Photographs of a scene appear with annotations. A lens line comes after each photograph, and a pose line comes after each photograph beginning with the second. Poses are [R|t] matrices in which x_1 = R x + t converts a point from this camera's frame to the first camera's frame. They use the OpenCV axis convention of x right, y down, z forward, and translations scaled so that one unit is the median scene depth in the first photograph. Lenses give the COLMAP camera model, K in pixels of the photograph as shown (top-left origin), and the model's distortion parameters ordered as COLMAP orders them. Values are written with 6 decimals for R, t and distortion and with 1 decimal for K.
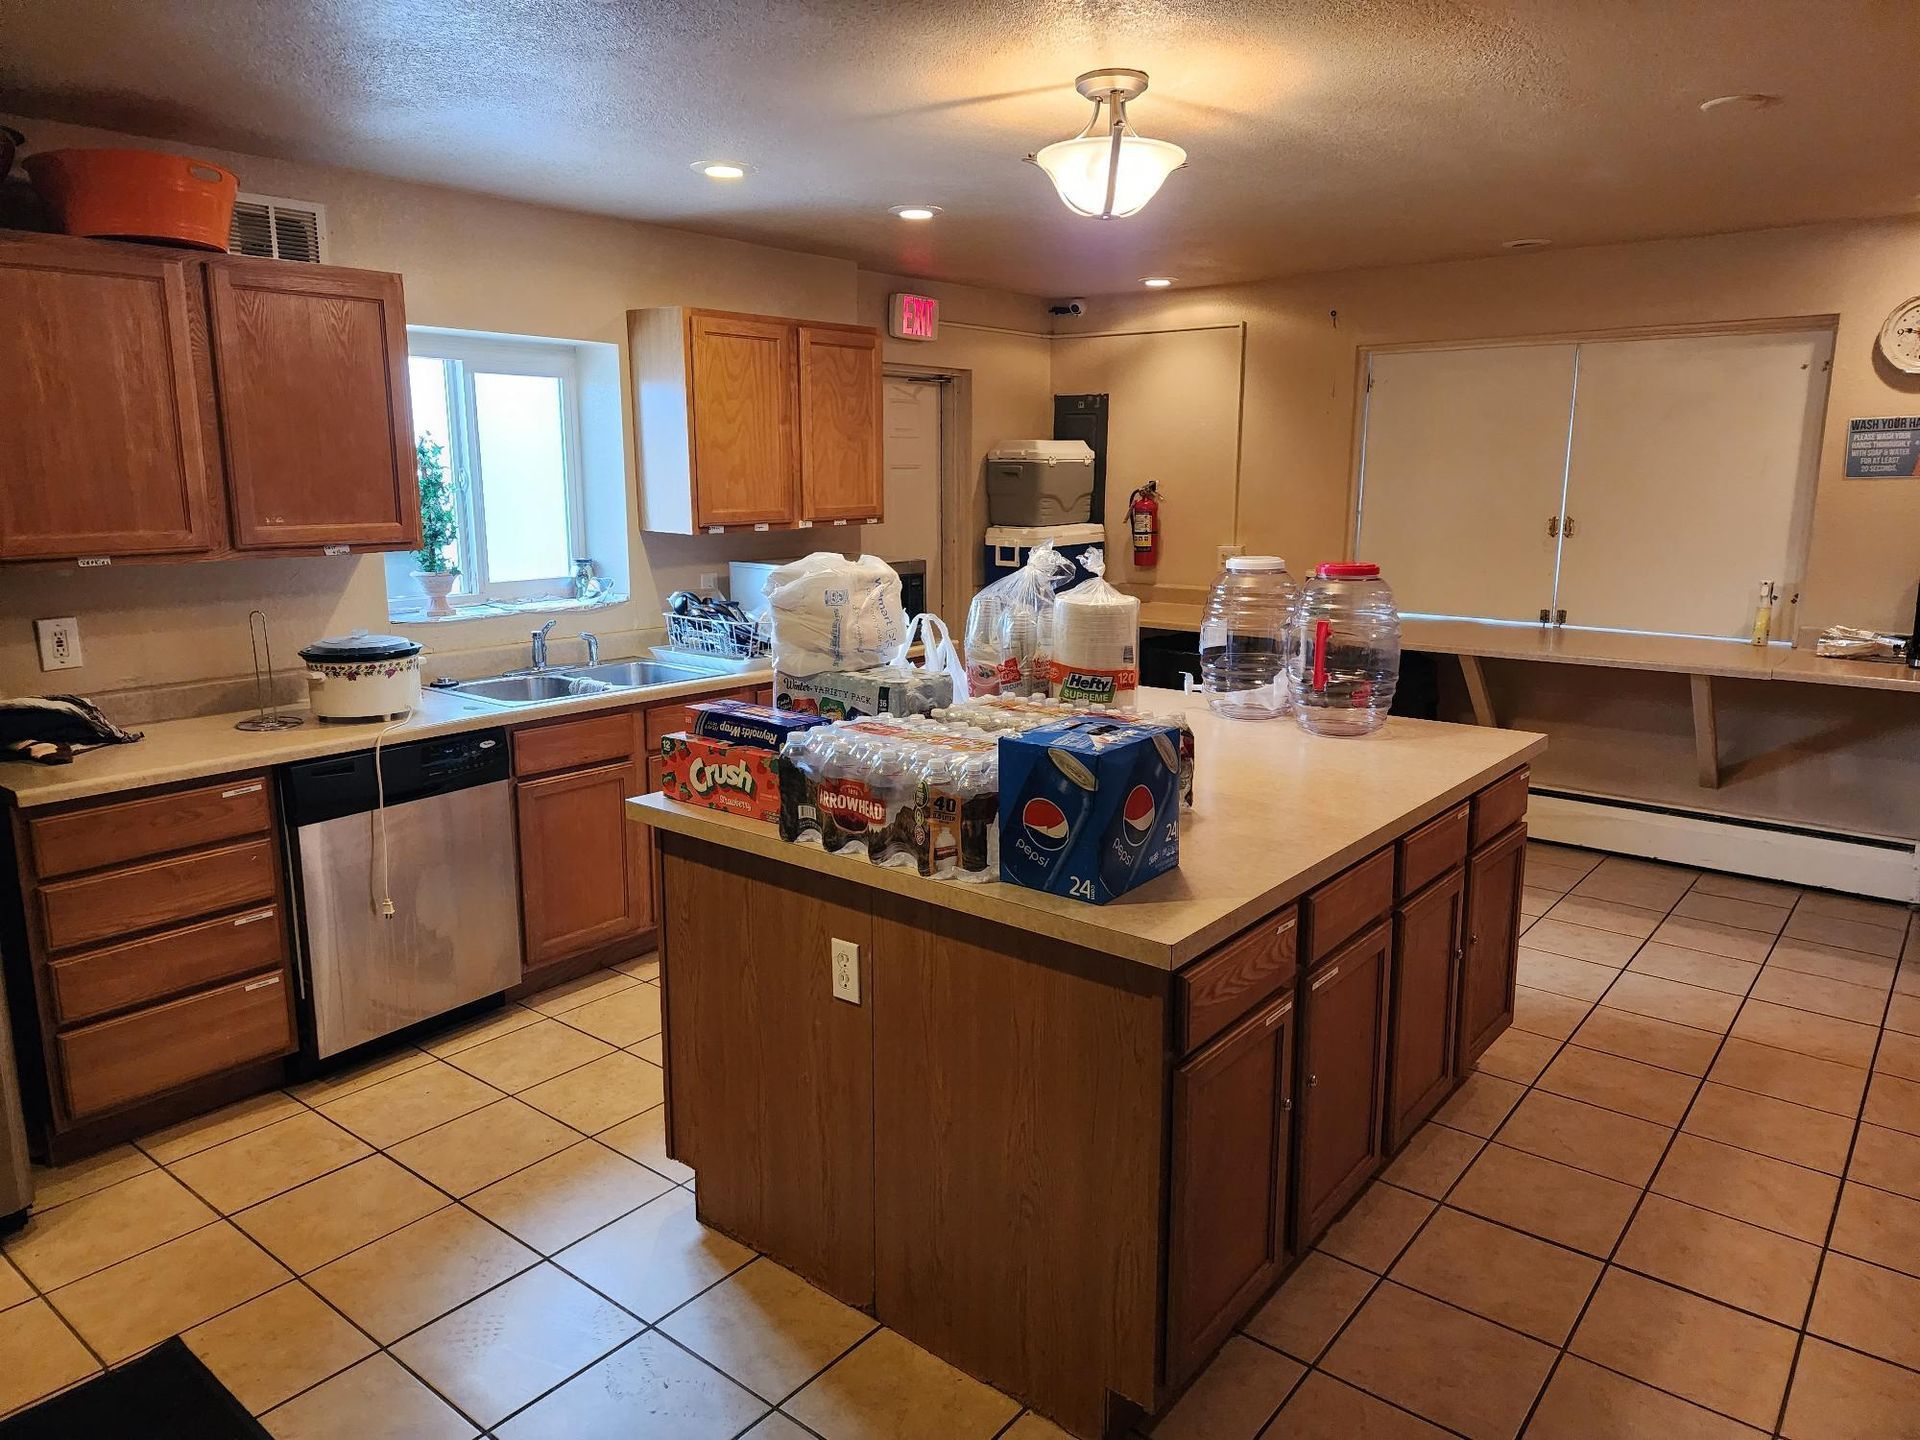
lens RADIAL K [[1294.5, 0, 964.7], [0, 1294.5, 716.1], [0, 0, 1]] dist [0.037301, -0.008514]
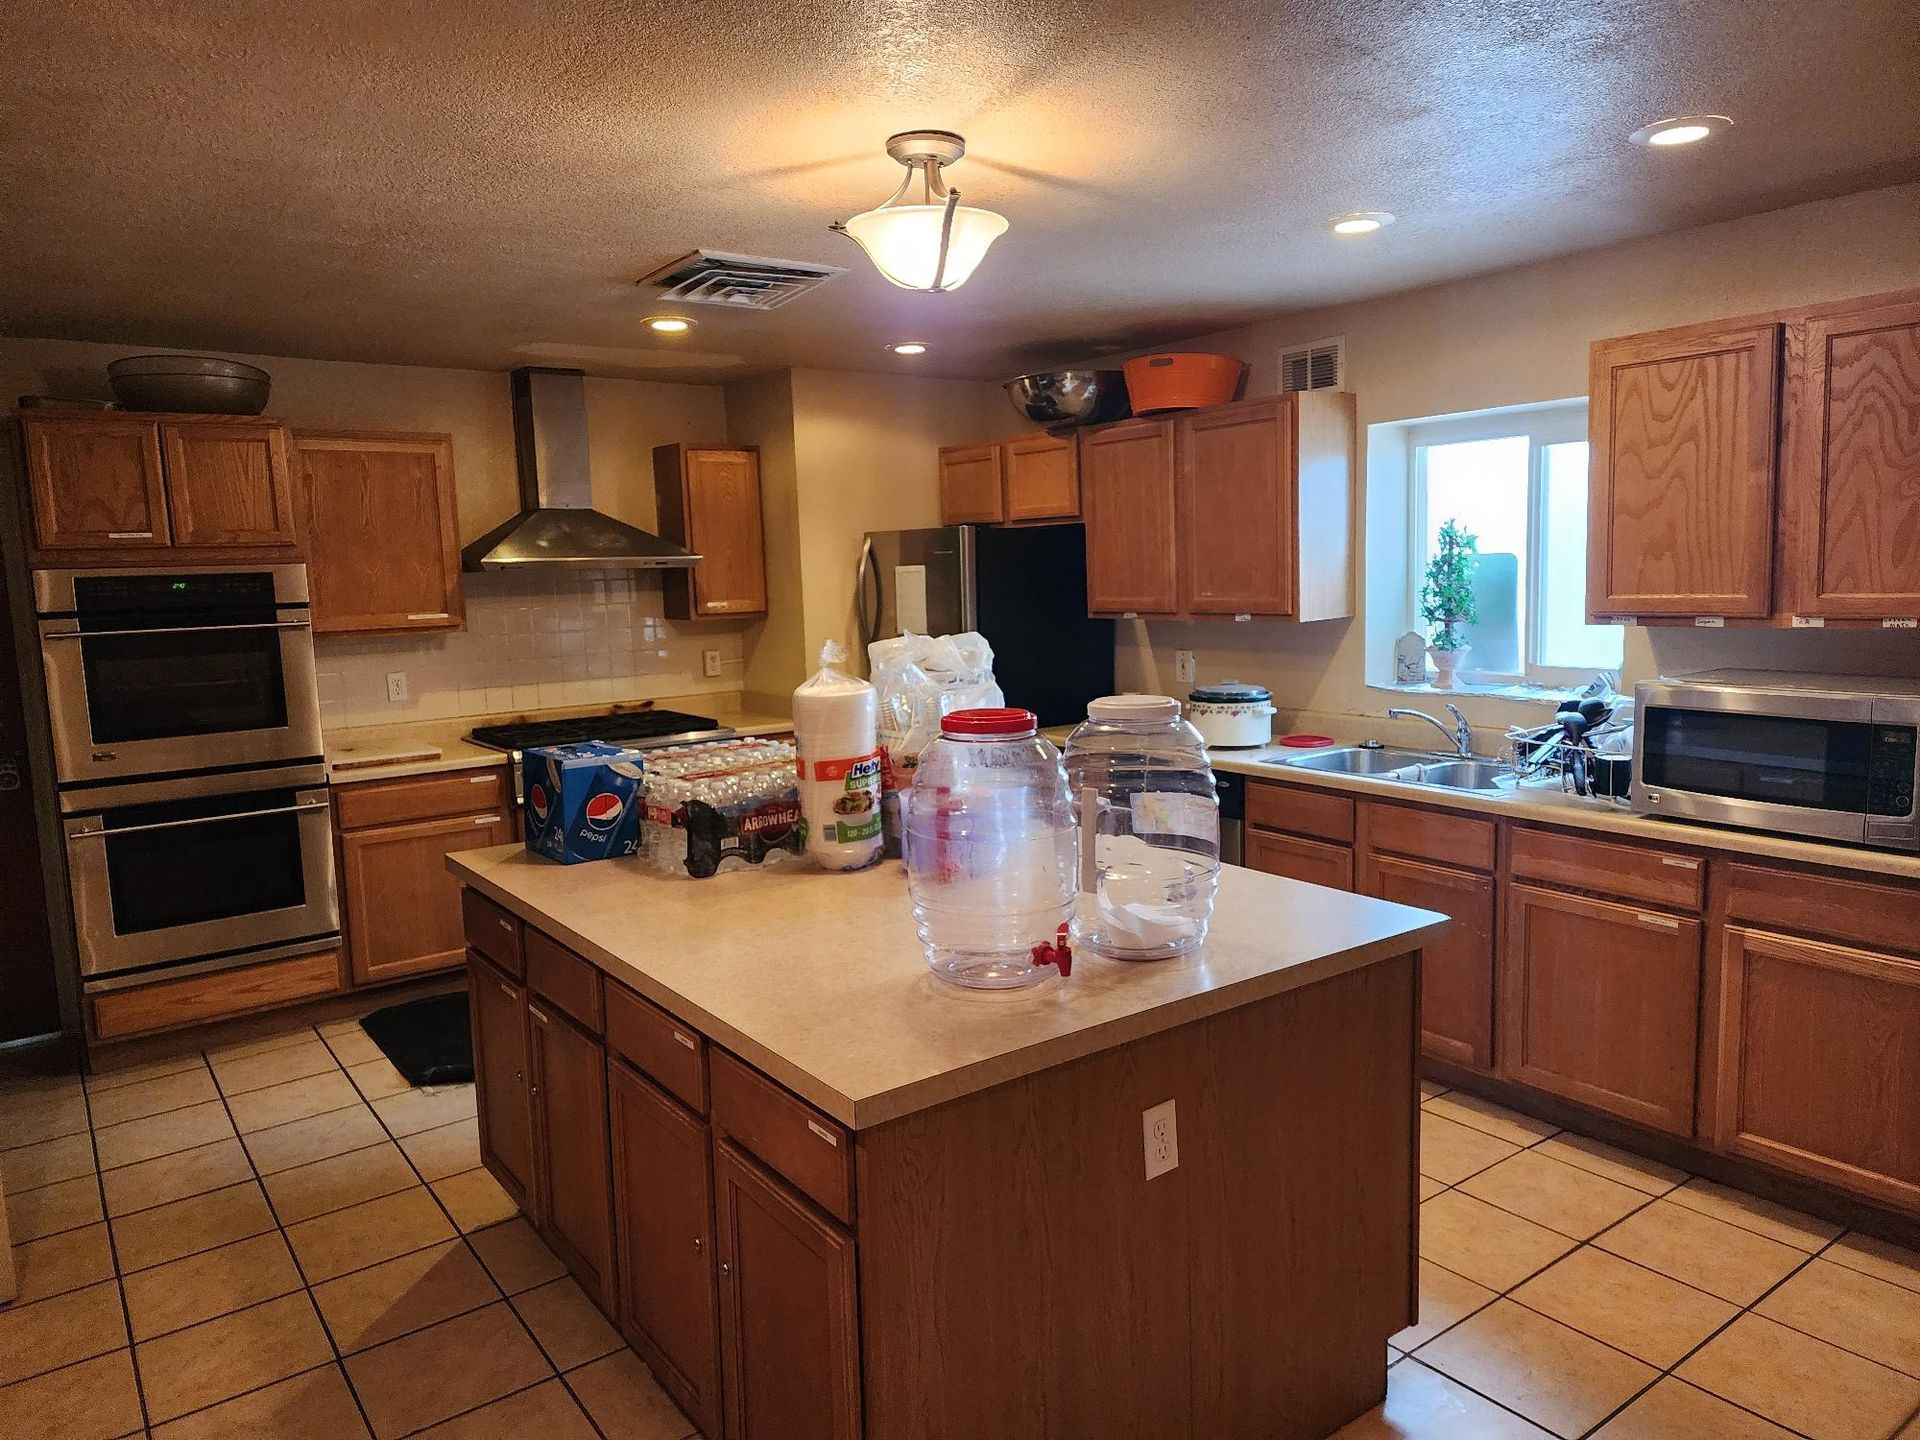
lens RADIAL K [[1294.5, 0, 963.6], [0, 1294.5, 719.5], [0, 0, 1]] dist [0.037301, -0.008514]
pose [[-0.254952, 0.120559, -0.959409, 0.649889], [-0.160661, 0.973124, 0.164977, -0.152174], [0.953513, 0.196201, -0.228731, 0.823791]]
